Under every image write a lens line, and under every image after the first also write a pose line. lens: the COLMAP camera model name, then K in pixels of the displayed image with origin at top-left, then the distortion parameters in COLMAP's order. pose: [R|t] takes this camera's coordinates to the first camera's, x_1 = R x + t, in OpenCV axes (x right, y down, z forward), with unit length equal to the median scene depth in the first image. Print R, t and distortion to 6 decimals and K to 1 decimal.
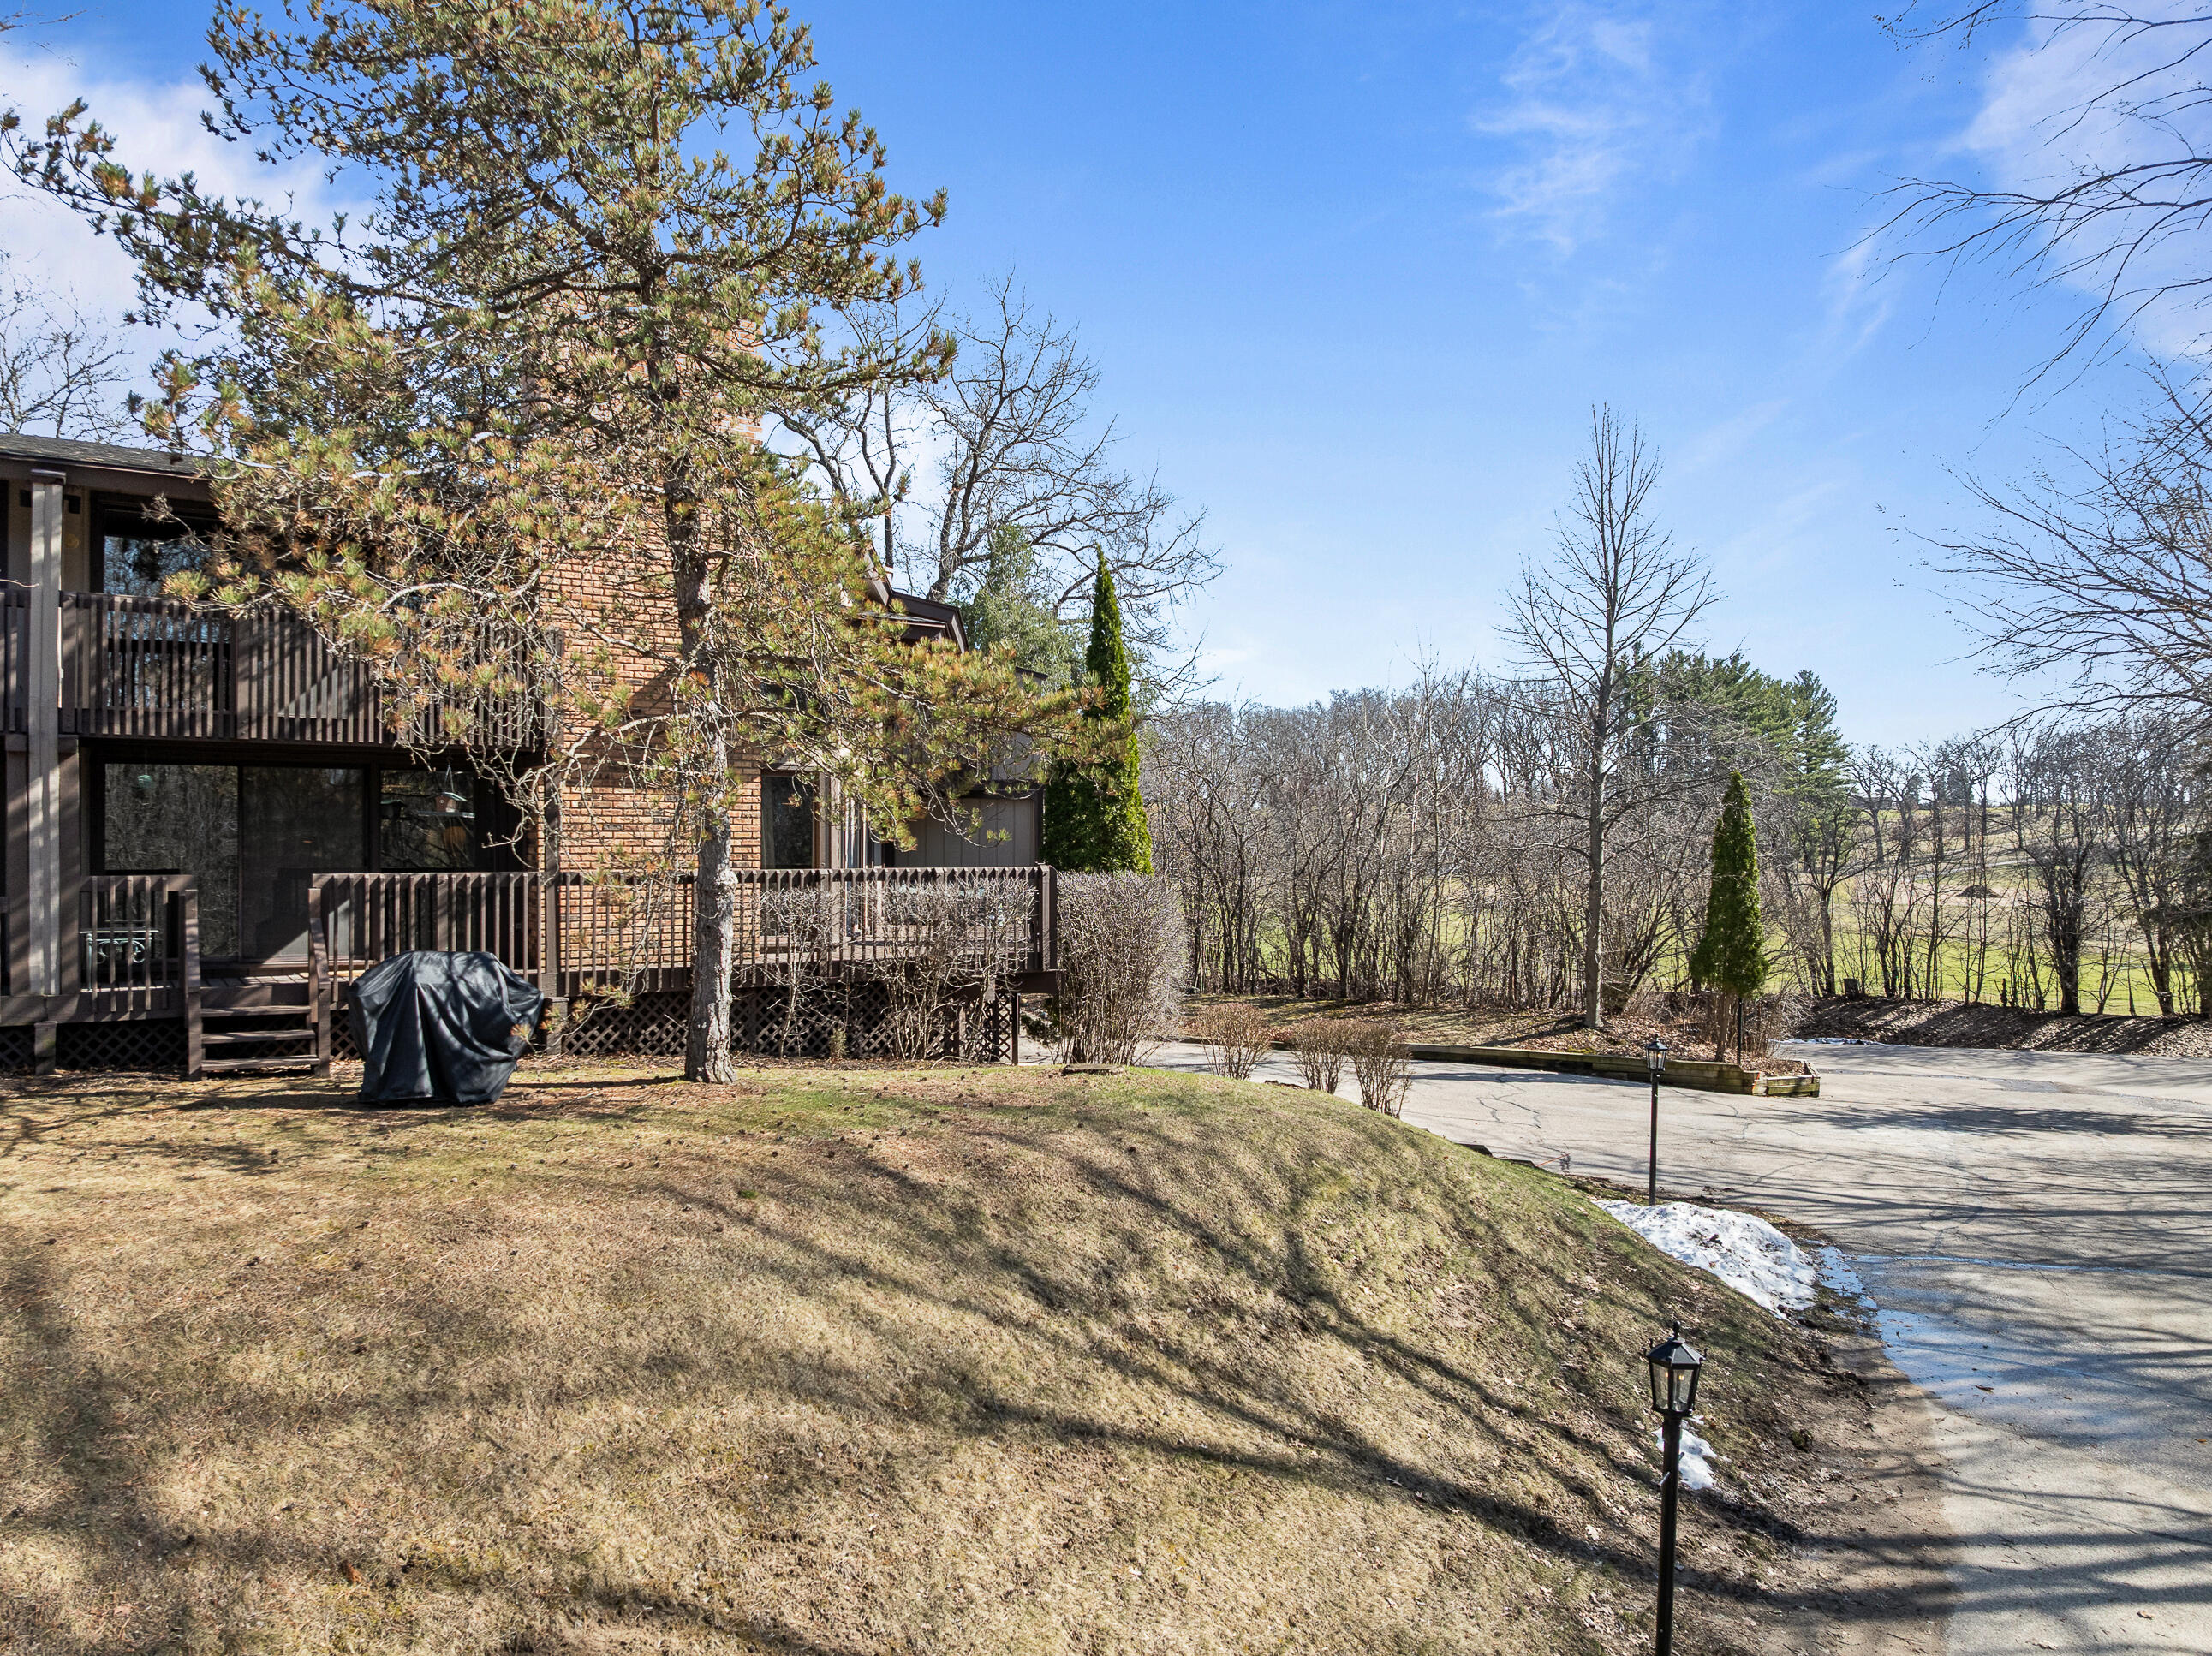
lens RADIAL K [[1544.5, 0, 1106.7], [0, 1544.5, 813.4], [0, 0, 1]] dist [-0.046888, 0.021867]
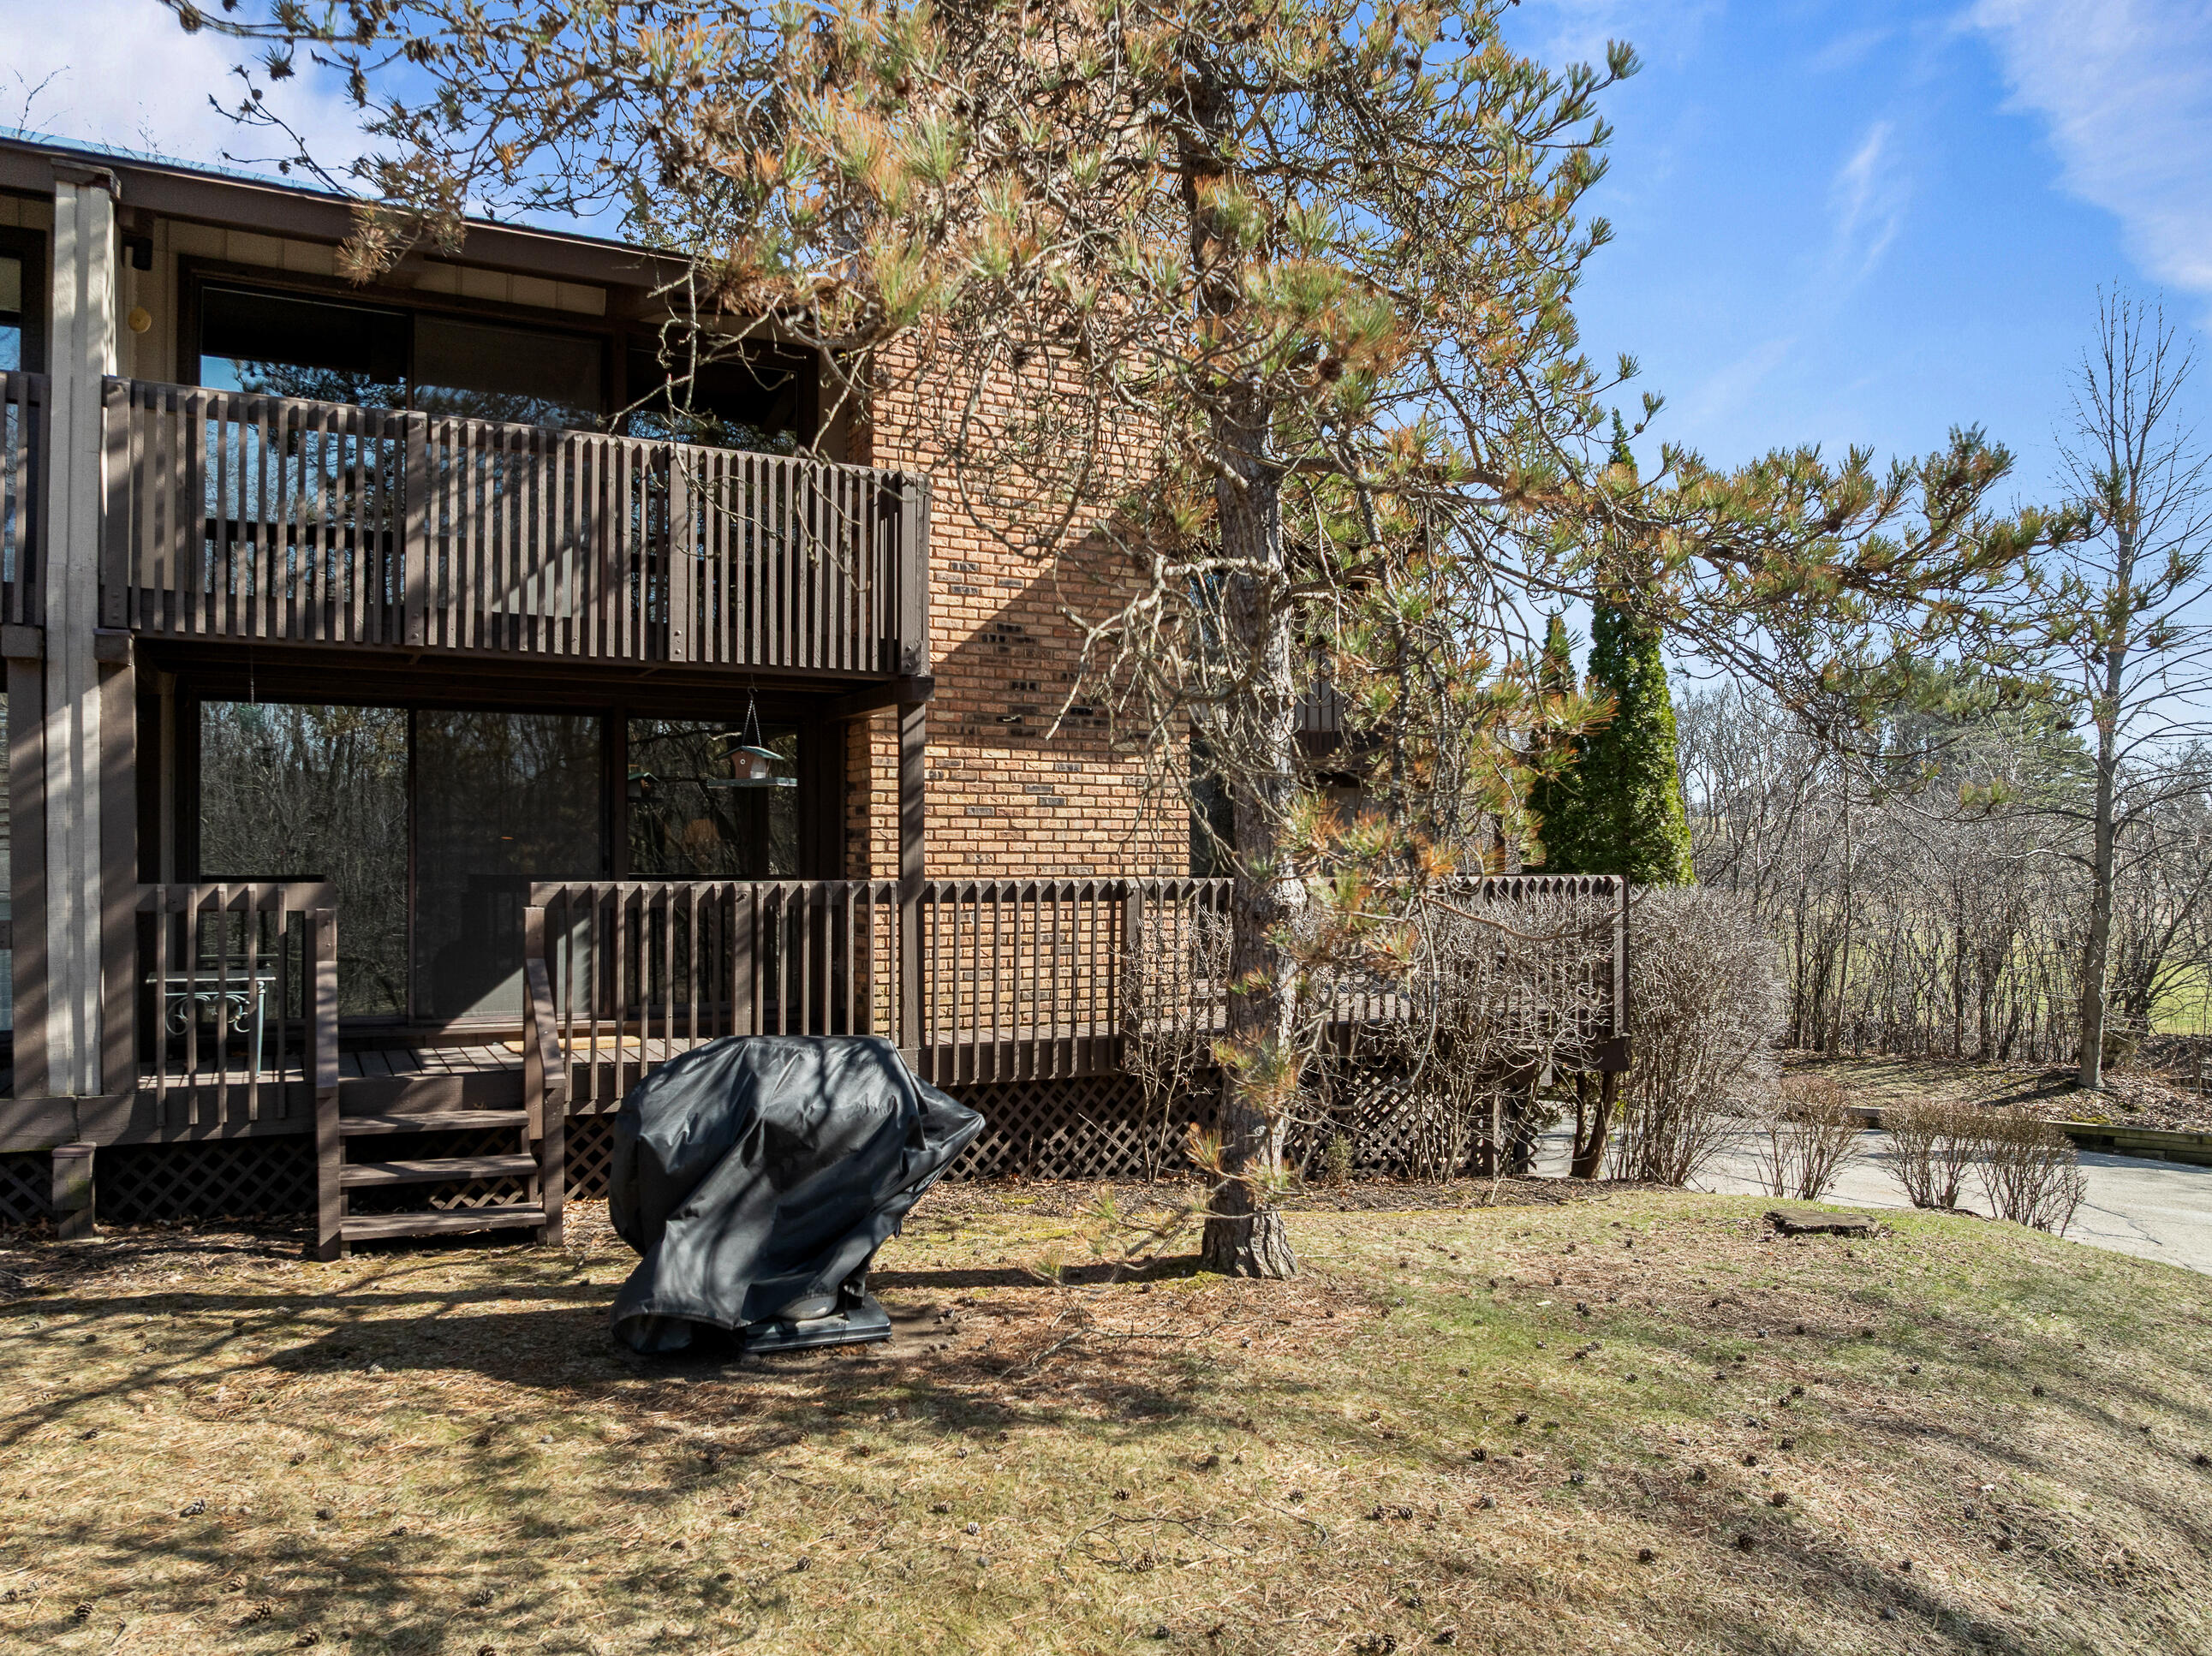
lens RADIAL K [[1531.2, 0, 1106.0], [0, 1531.2, 828.0], [0, 0, 1]] dist [-0.046214, 0.023667]
pose [[0.995326, 0.000534, -0.096569, -0.246795], [-0.000572, 1.000000, -0.000368, 0.019358], [0.096569, 0.000422, 0.995326, 0.446422]]
